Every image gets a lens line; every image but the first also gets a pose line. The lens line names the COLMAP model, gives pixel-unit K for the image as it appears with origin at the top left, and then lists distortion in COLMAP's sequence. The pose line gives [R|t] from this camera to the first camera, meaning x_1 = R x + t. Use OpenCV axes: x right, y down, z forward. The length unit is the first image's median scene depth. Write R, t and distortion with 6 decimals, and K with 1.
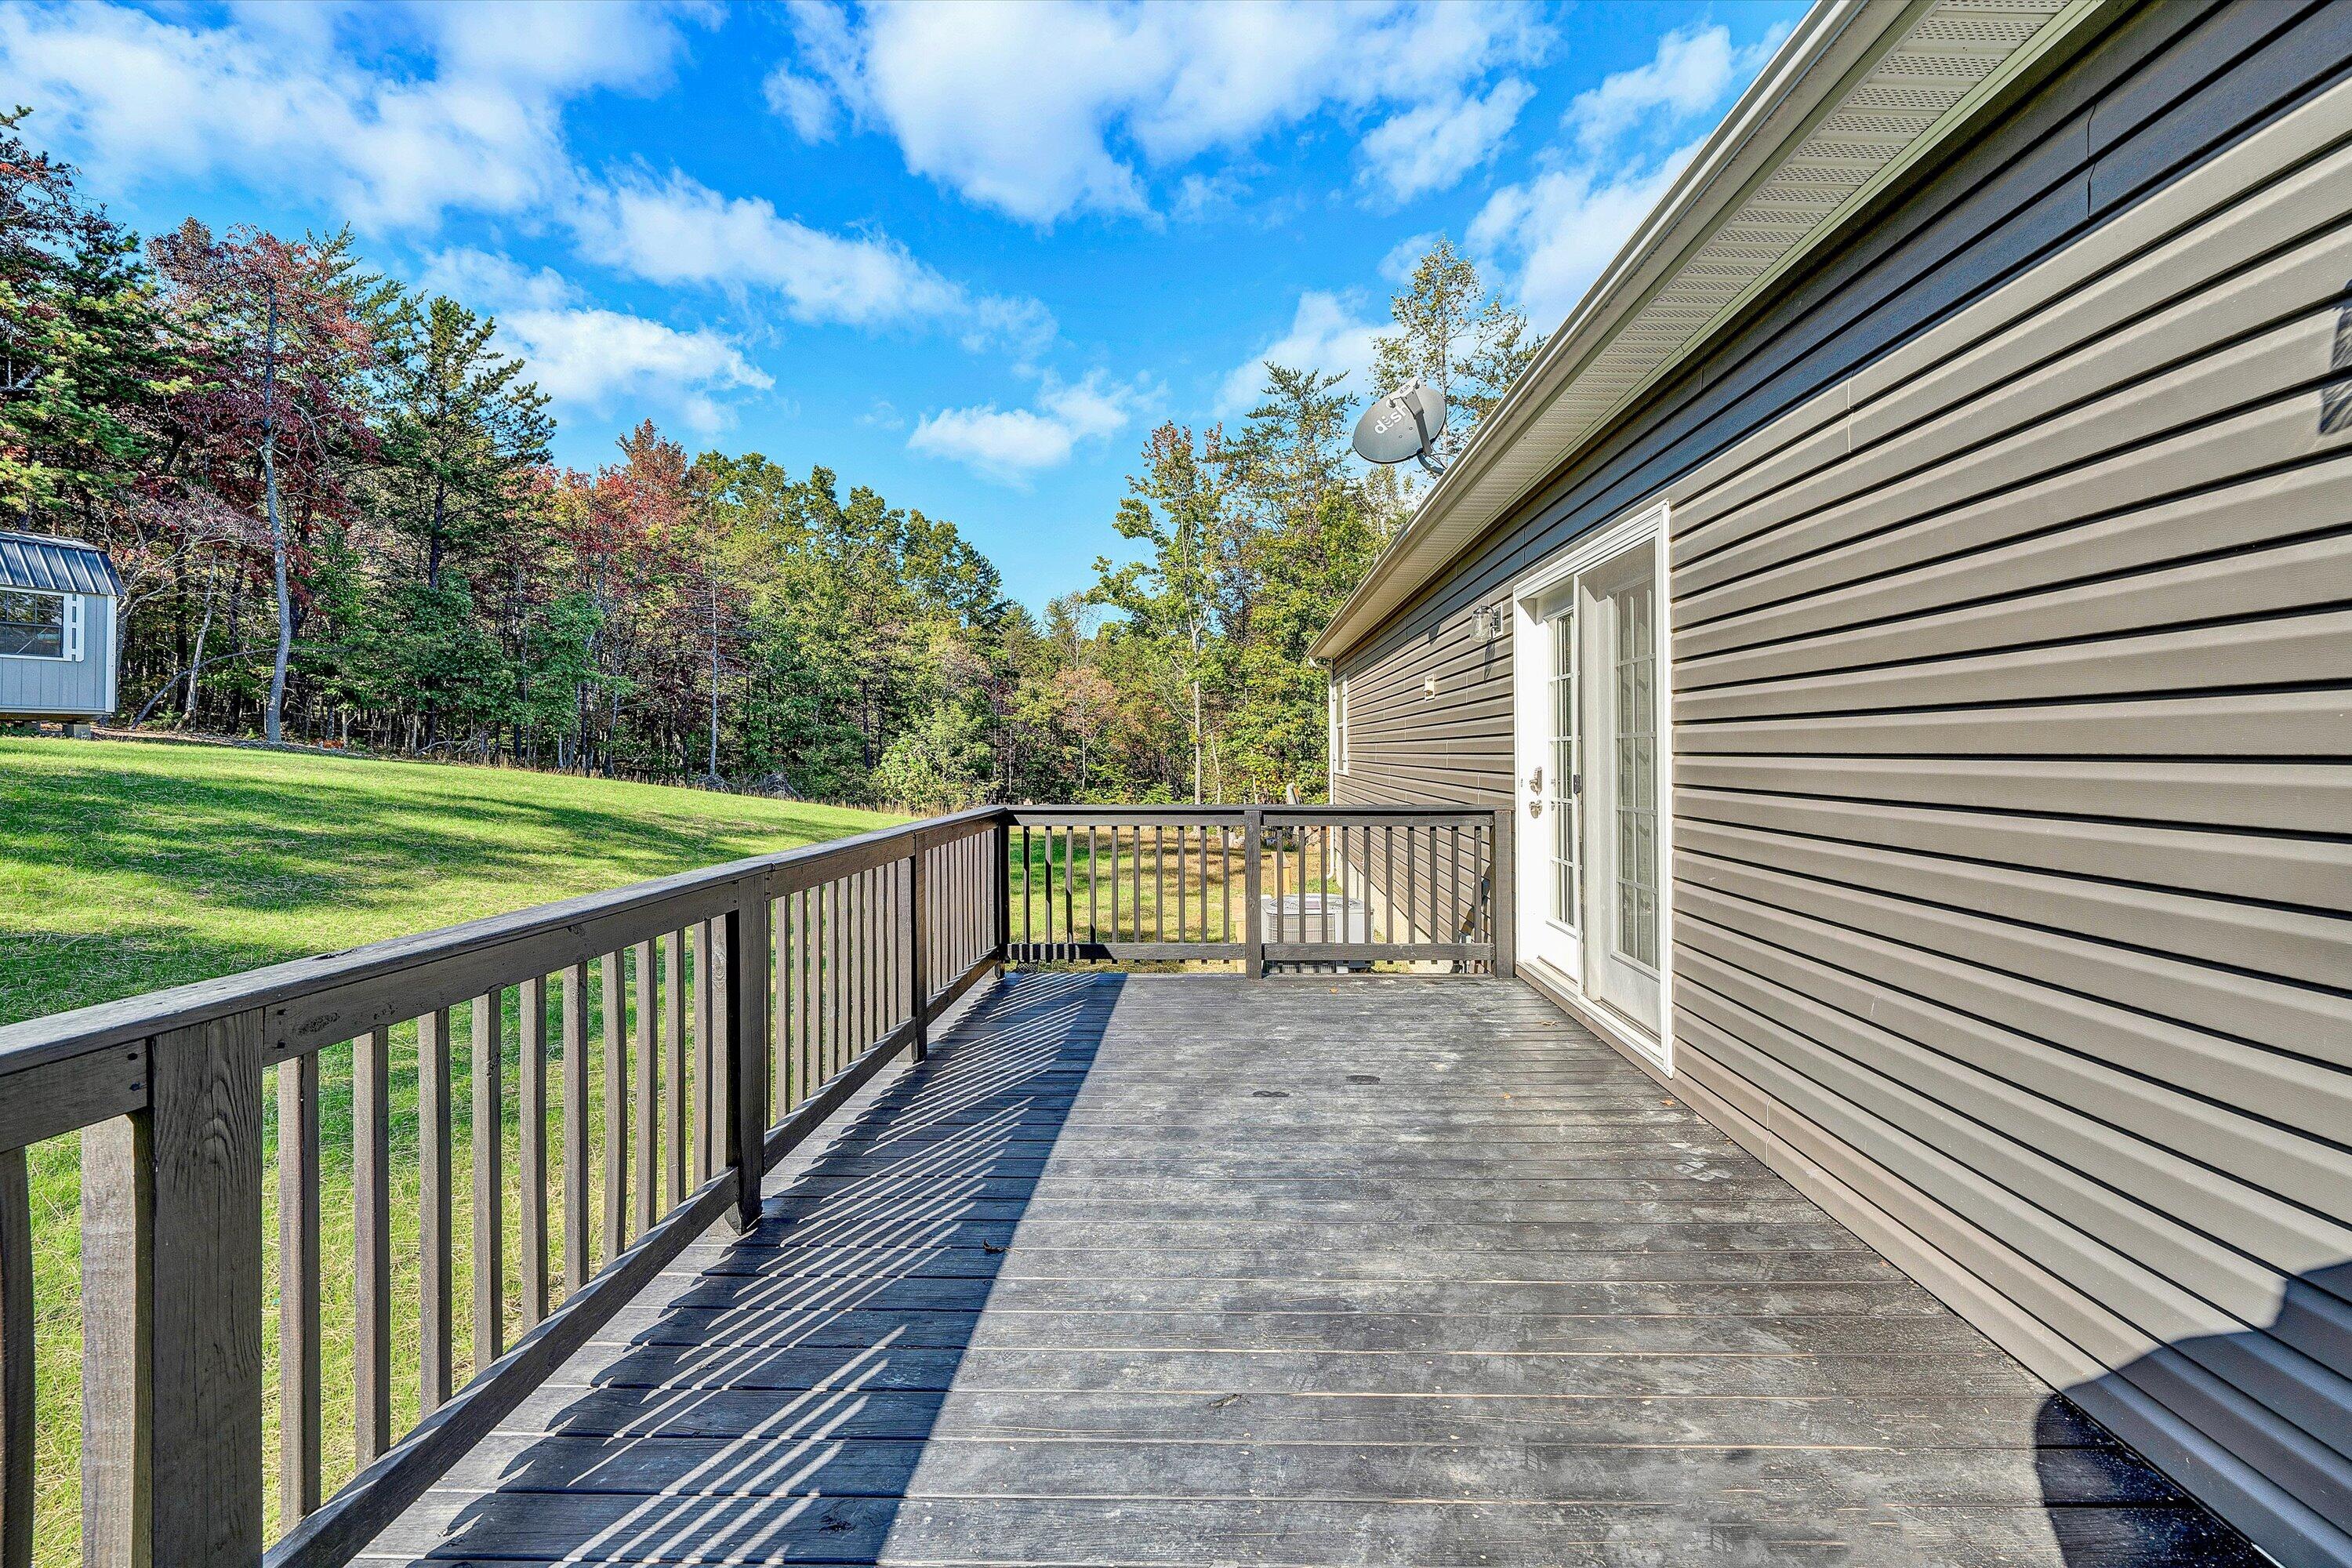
lens RADIAL K [[964.0, 0, 1187.3], [0, 964.0, 767.8], [0, 0, 1]] dist [-0.001215, -0.000845]
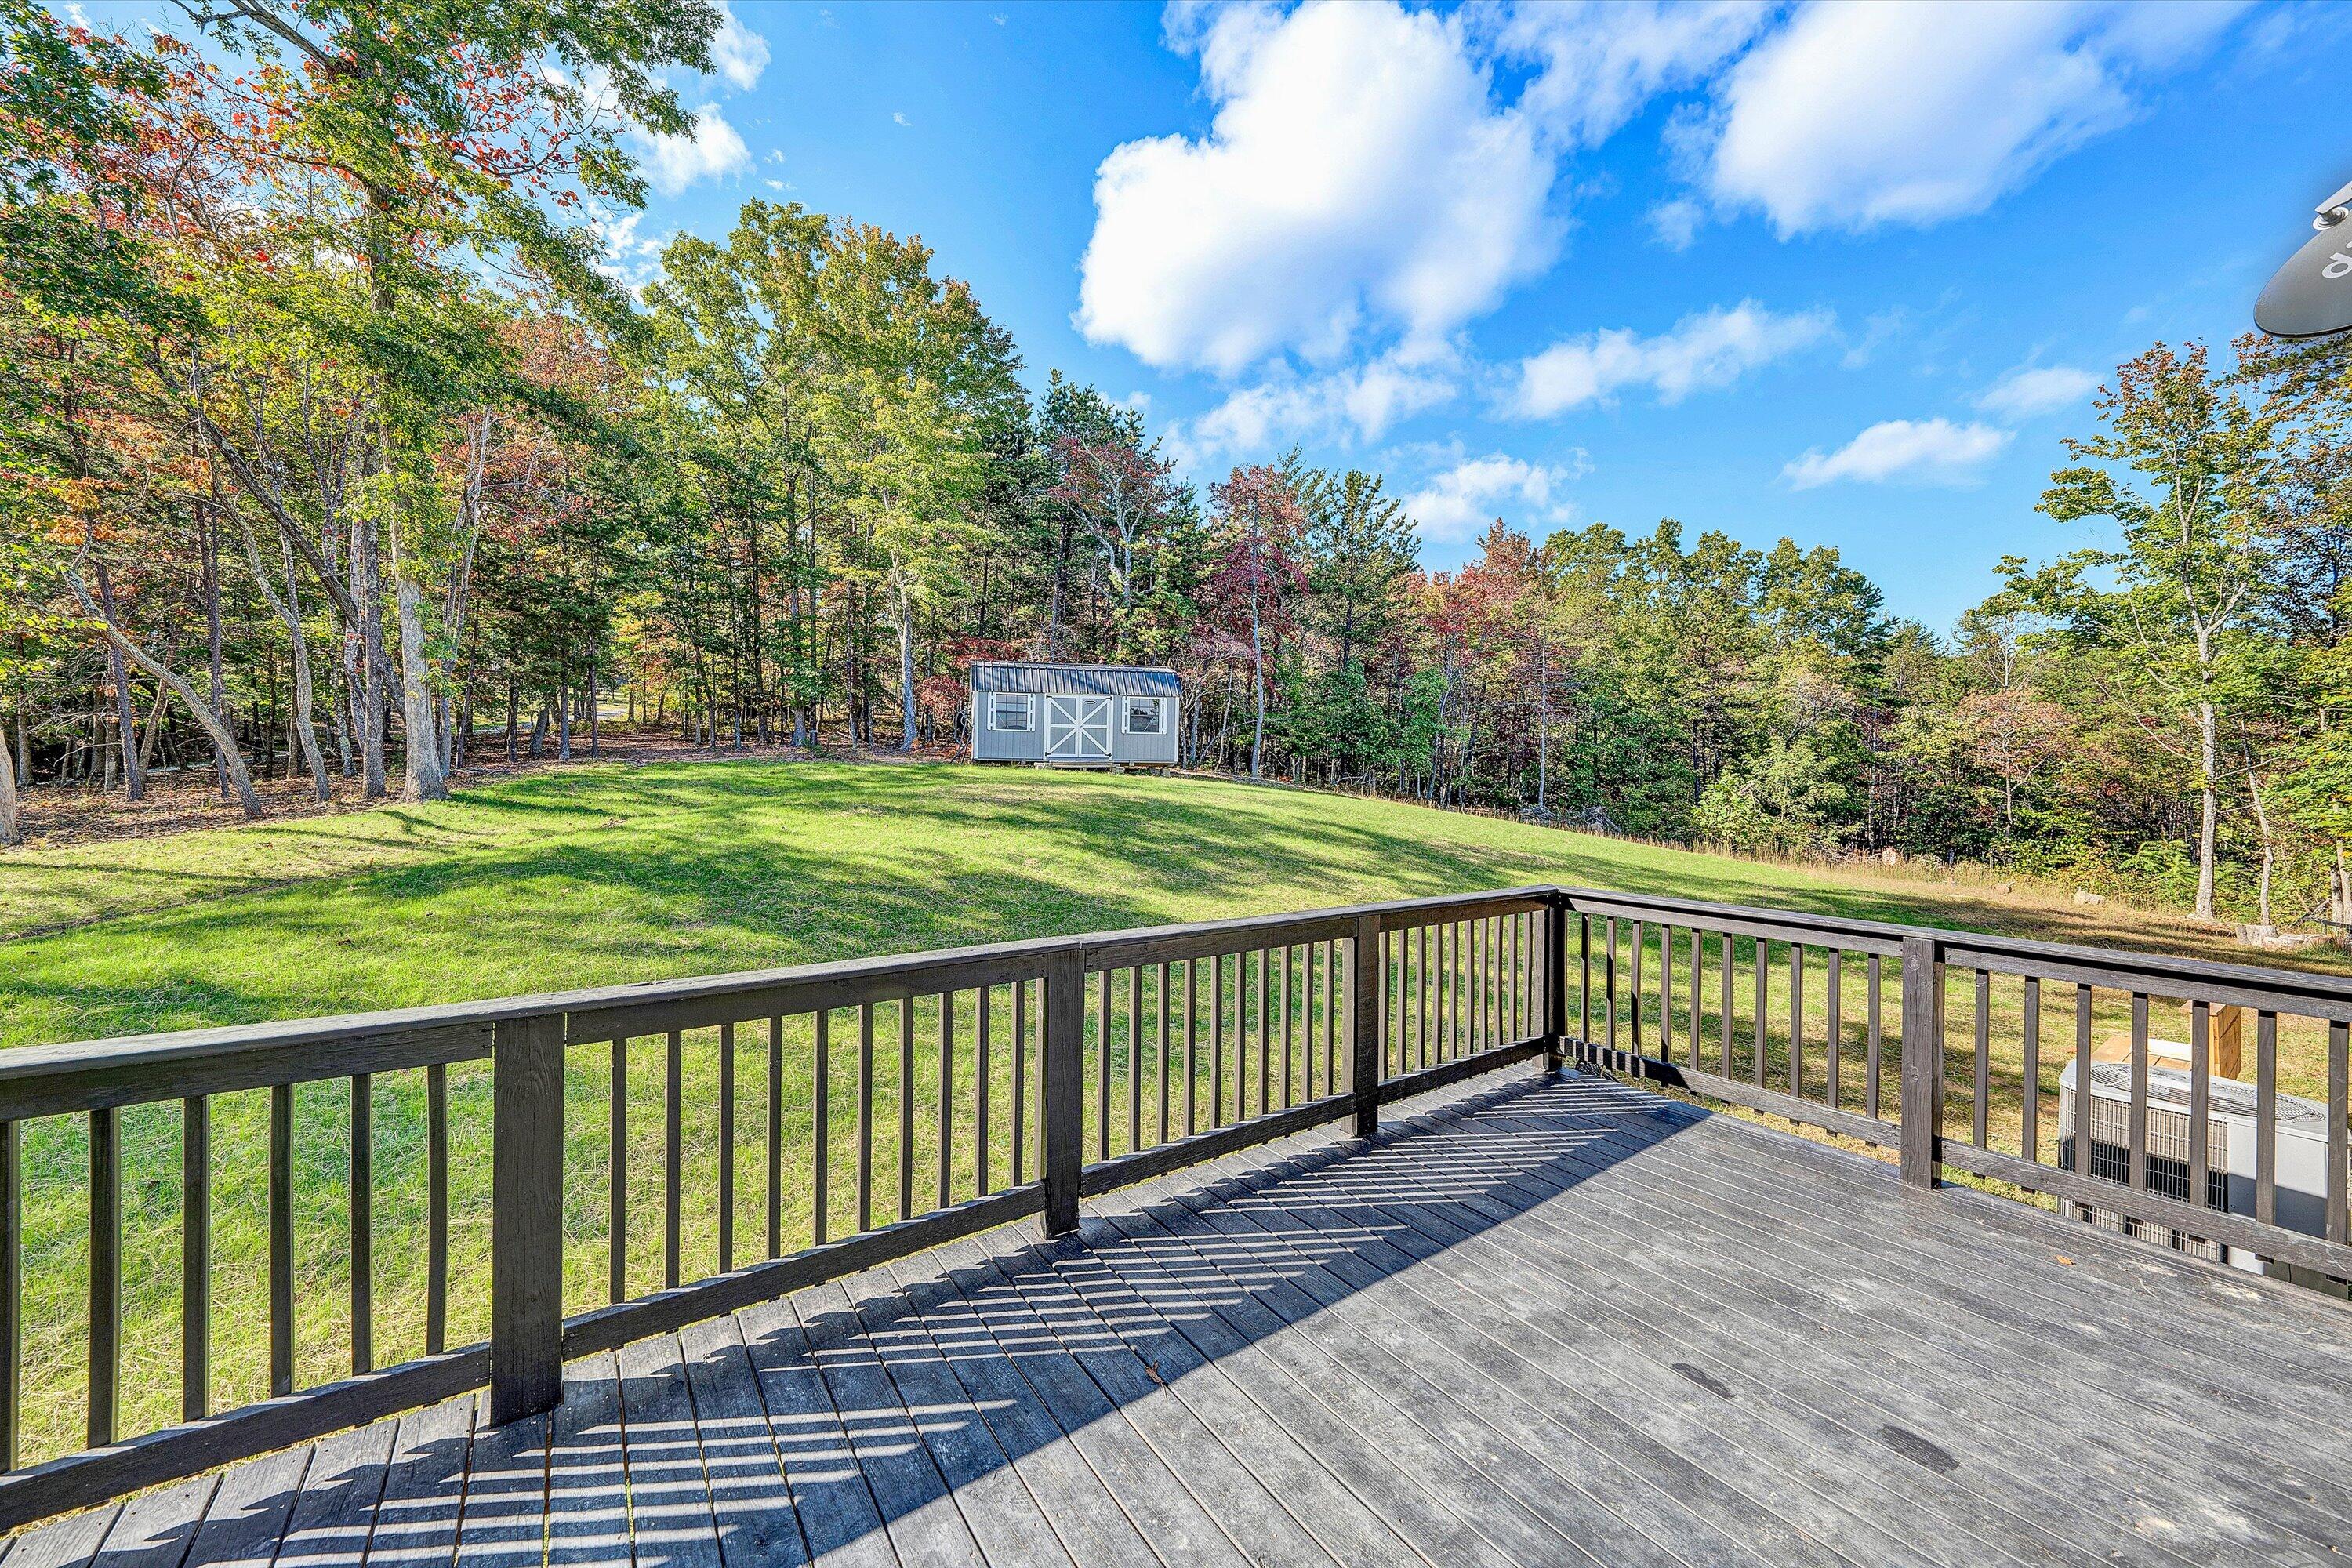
lens RADIAL K [[811.2, 0, 1185.2], [0, 811.2, 796.0], [0, 0, 1]] dist [-0.001645, 0.000874]
pose [[0.591664, 0.033460, -0.805490, 0.052221], [-0.029509, 0.999368, 0.019839, -0.012540], [0.805644, 0.012031, 0.592277, 0.058810]]
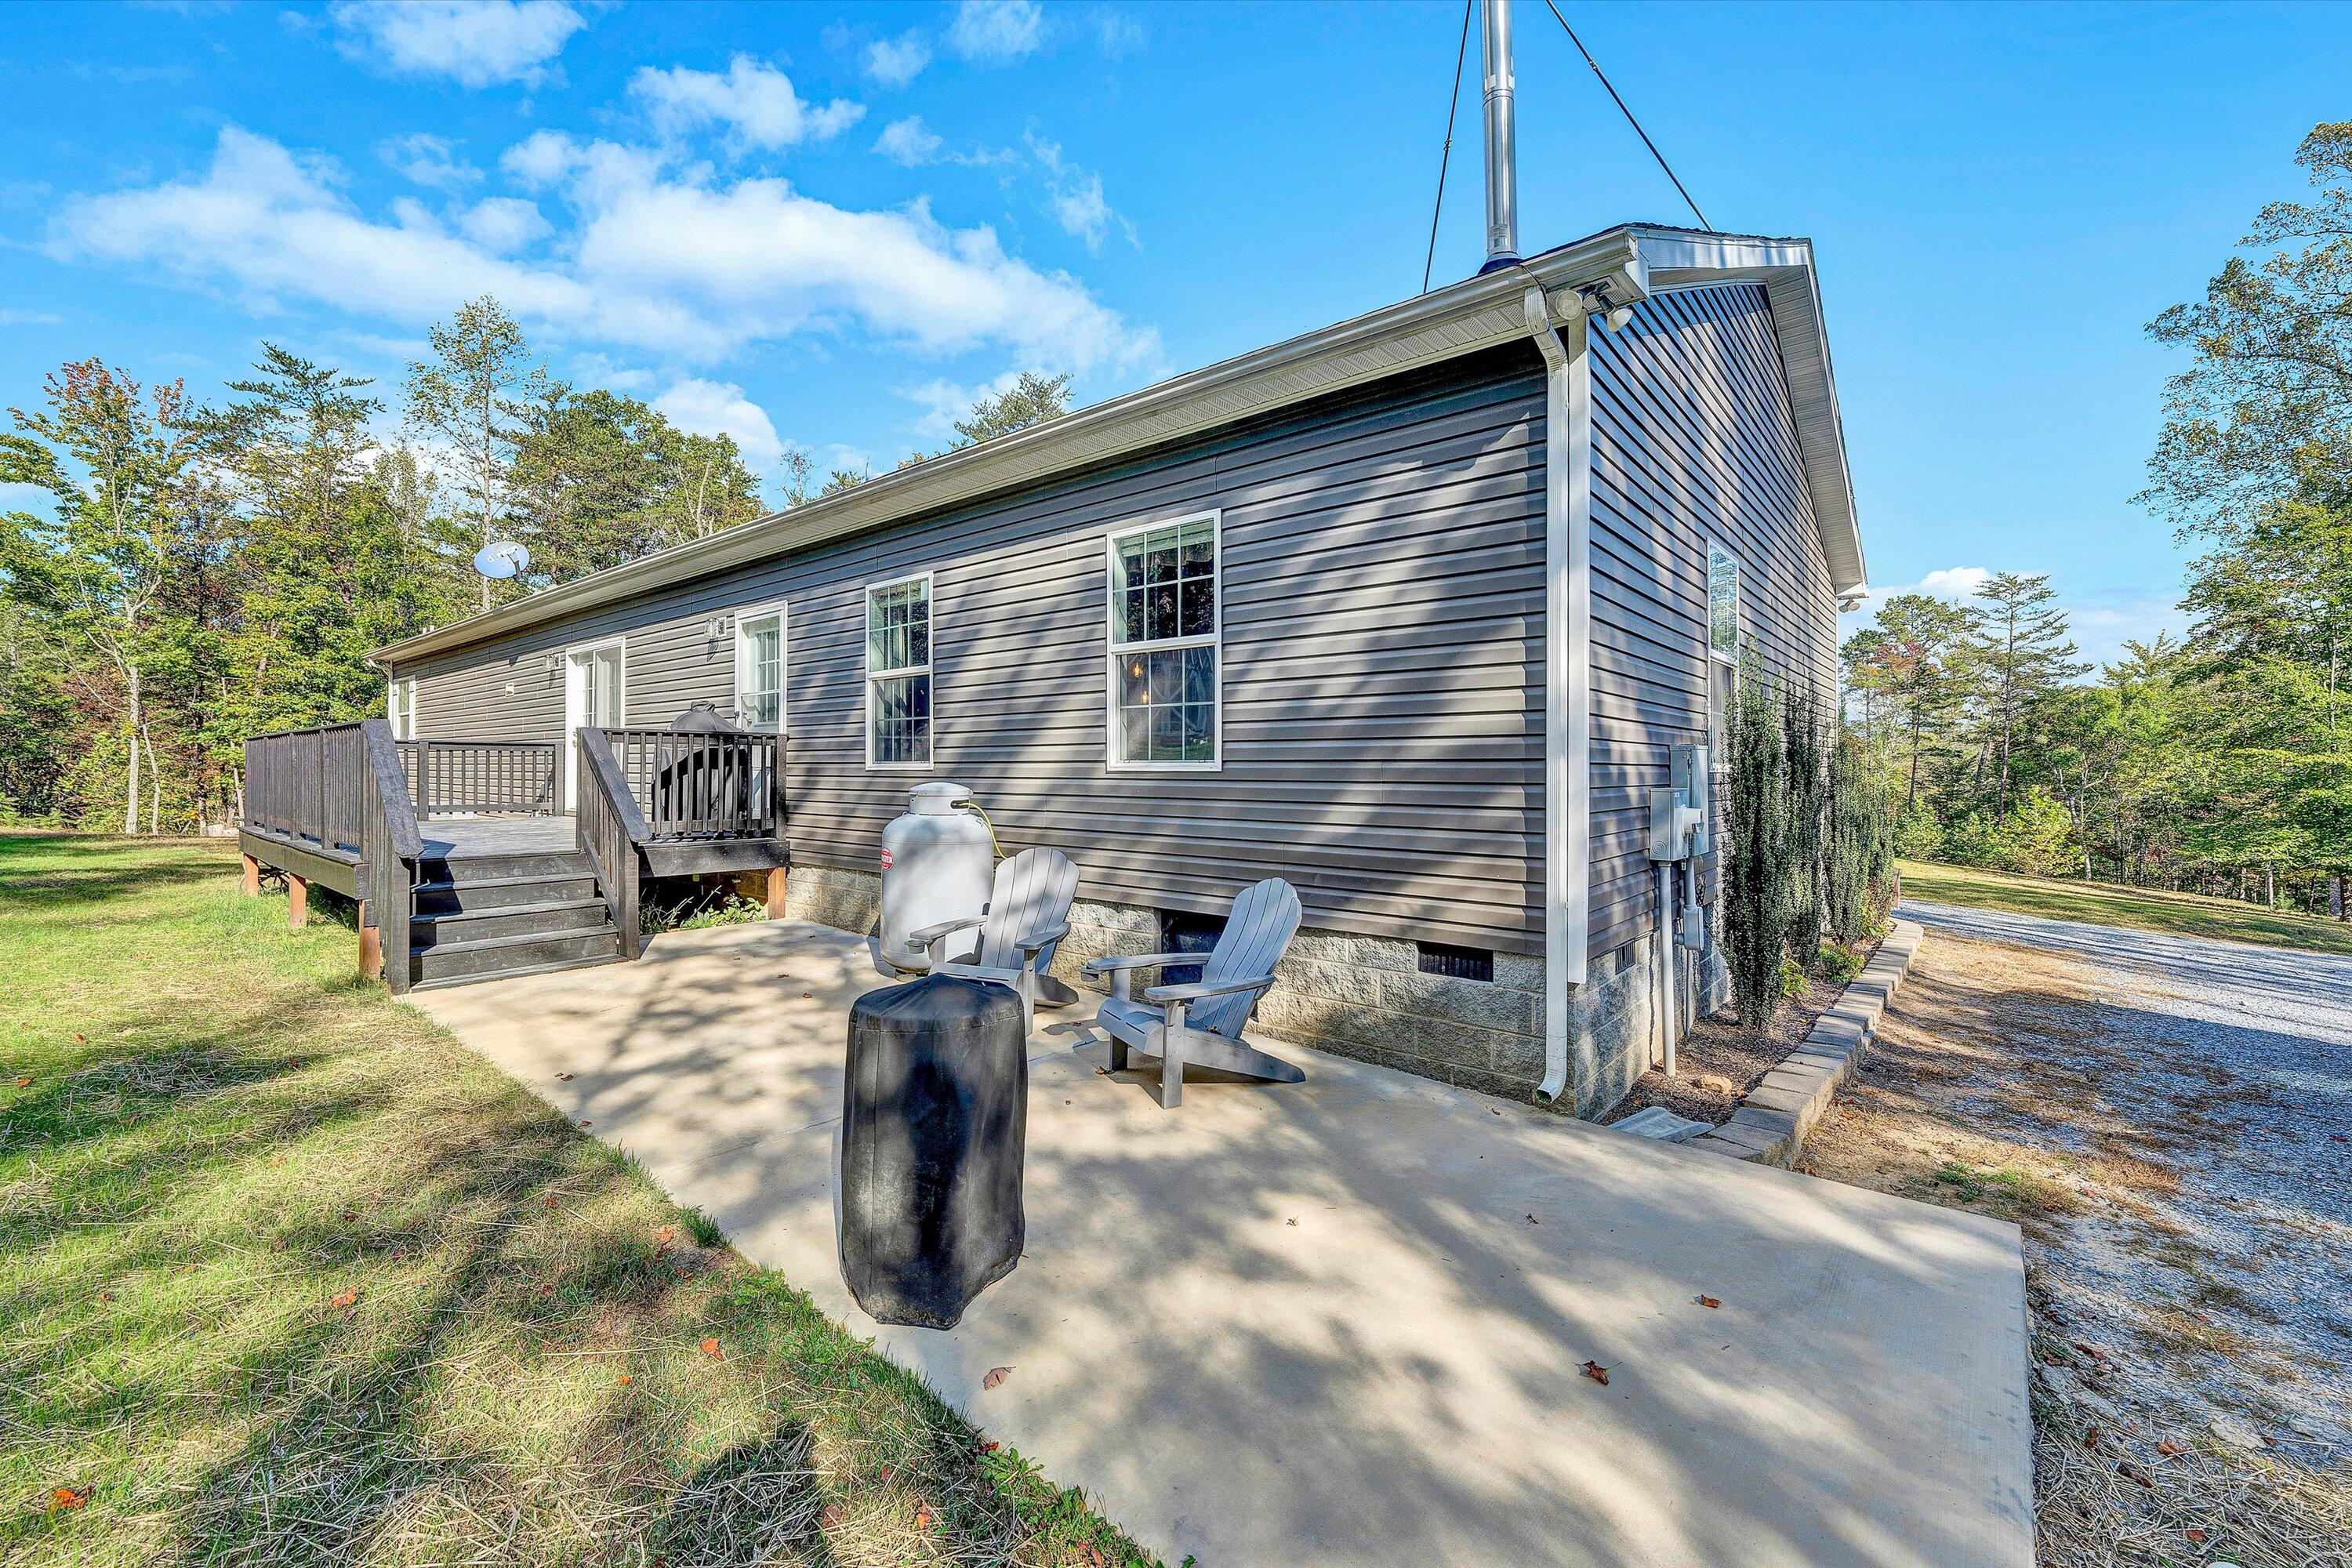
lens RADIAL K [[964.0, 0, 1274.5], [0, 964.0, 759.9], [0, 0, 1]] dist [-0.001215, -0.000845]
pose [[0.573541, 0.001509, 0.819175, -0.114949], [0.019147, 0.999700, -0.015247, 0.028745], [-0.818953, 0.024430, 0.573340, -0.341086]]
